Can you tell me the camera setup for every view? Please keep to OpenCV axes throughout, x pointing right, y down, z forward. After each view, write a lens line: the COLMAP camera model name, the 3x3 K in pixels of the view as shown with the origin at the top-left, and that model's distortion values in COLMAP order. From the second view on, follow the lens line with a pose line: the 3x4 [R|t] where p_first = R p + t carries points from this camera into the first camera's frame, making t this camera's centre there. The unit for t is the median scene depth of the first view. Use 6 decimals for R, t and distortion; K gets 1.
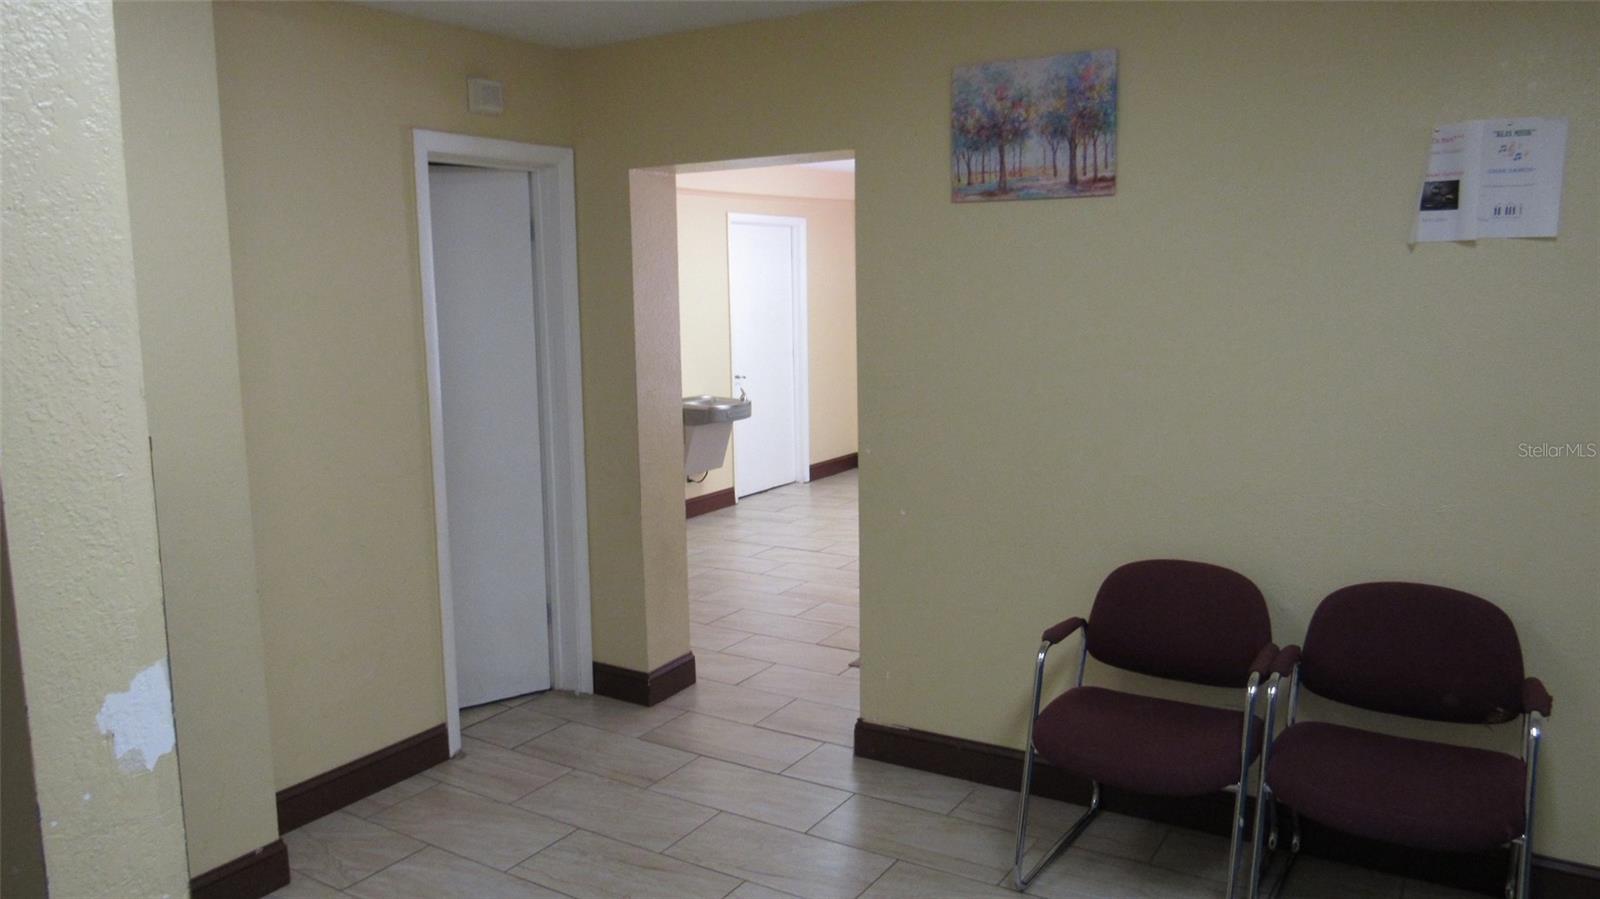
lens RADIAL K [[1165.5, 0, 800.0], [0, 1165.5, 449.5], [0, 0, 1]] dist [0.003765, 0.007947]
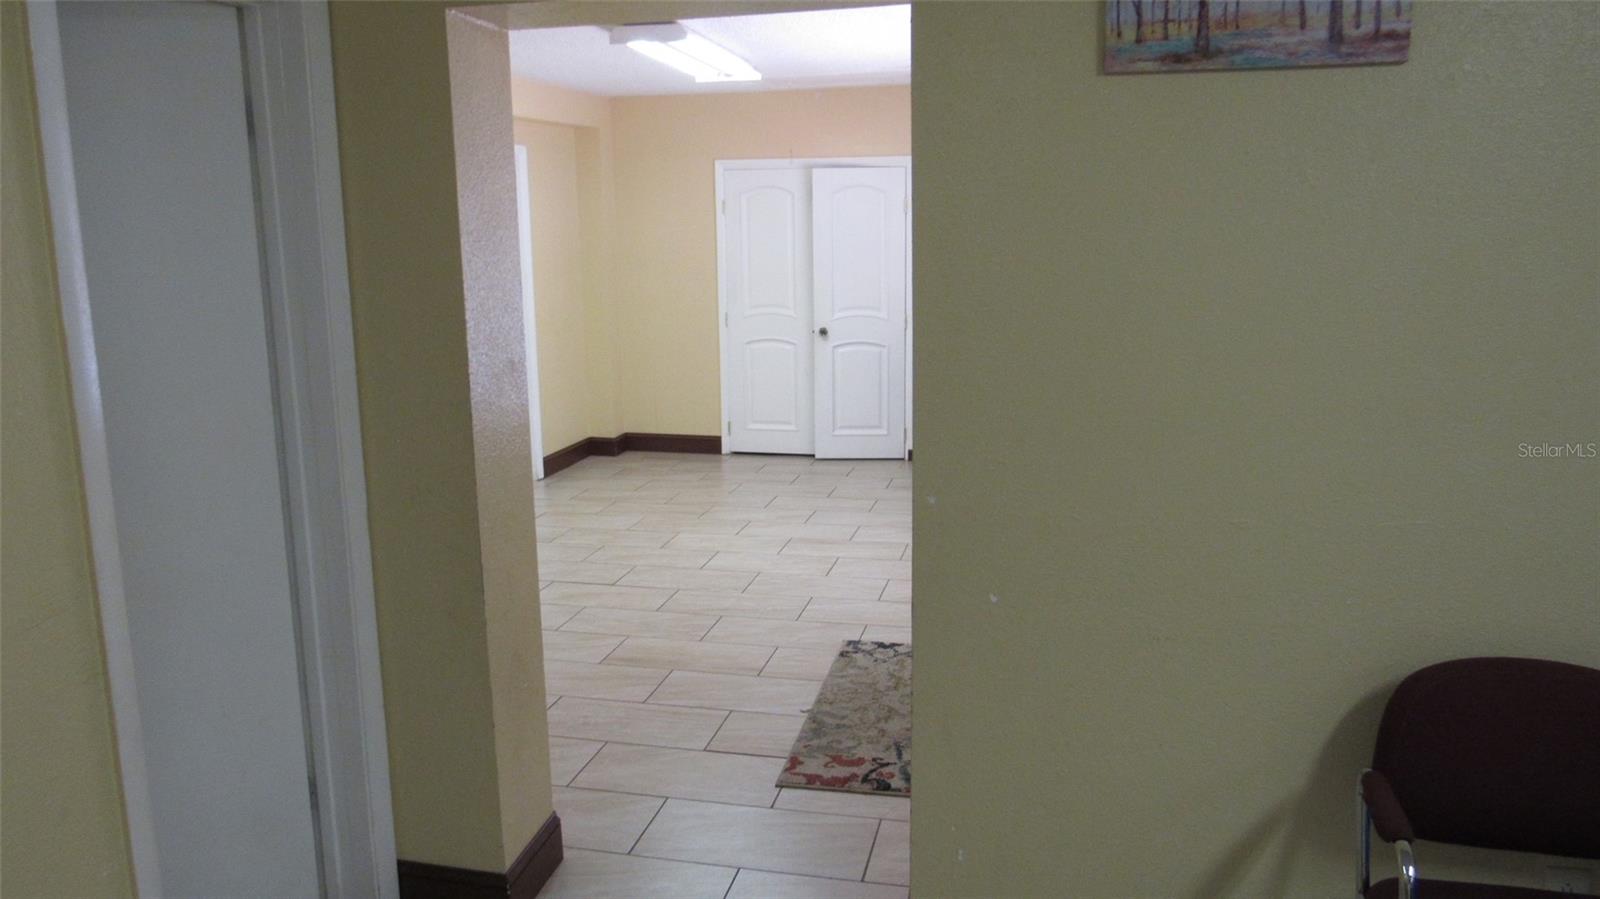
lens RADIAL K [[1165.5, 0, 800.0], [0, 1165.5, 449.5], [0, 0, 1]] dist [0.003765, 0.007947]
pose [[0.947722, -0.057481, 0.313877, -0.210134], [0.044972, 0.997884, 0.046956, -0.061025], [-0.315912, -0.030386, 0.948302, 0.503809]]
